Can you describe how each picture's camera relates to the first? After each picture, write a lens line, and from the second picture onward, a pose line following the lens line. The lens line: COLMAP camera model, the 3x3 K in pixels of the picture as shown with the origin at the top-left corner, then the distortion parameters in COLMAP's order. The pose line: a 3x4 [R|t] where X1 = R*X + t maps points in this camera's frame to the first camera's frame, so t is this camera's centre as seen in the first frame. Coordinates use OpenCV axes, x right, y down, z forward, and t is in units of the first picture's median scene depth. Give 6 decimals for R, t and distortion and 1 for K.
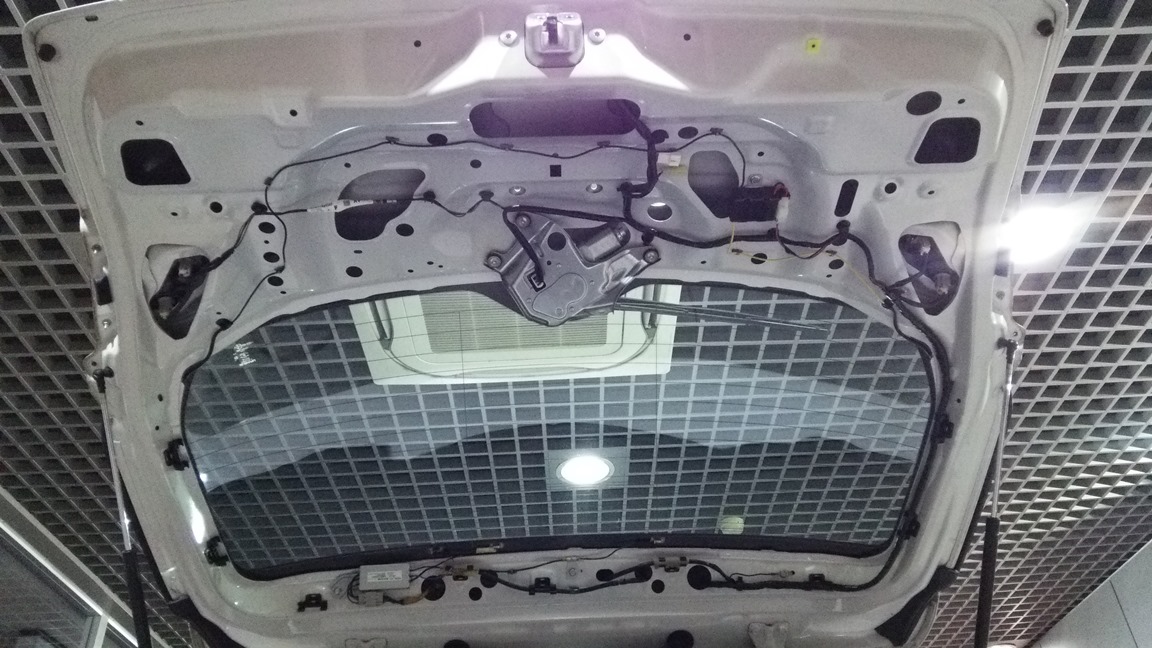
lens RADIAL K [[928.1, 0, 584.3], [0, 928.1, 321.8], [0, 0, 1]] dist [0.046578, -0.115187]
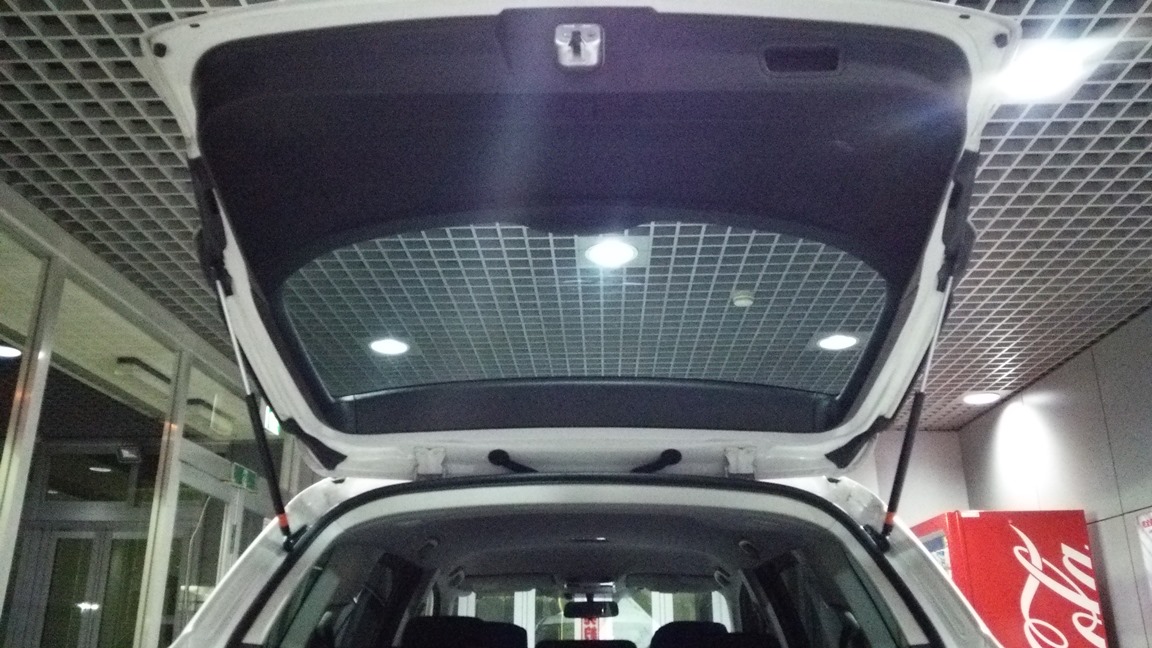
lens RADIAL K [[928.1, 0, 584.3], [0, 928.1, 321.8], [0, 0, 1]] dist [0.046578, -0.115187]
pose [[0.998772, 0.035988, -0.034042, 0.012235], [-0.023529, 0.949360, 0.313309, -0.142544], [0.043593, -0.312123, 0.949041, -0.100261]]
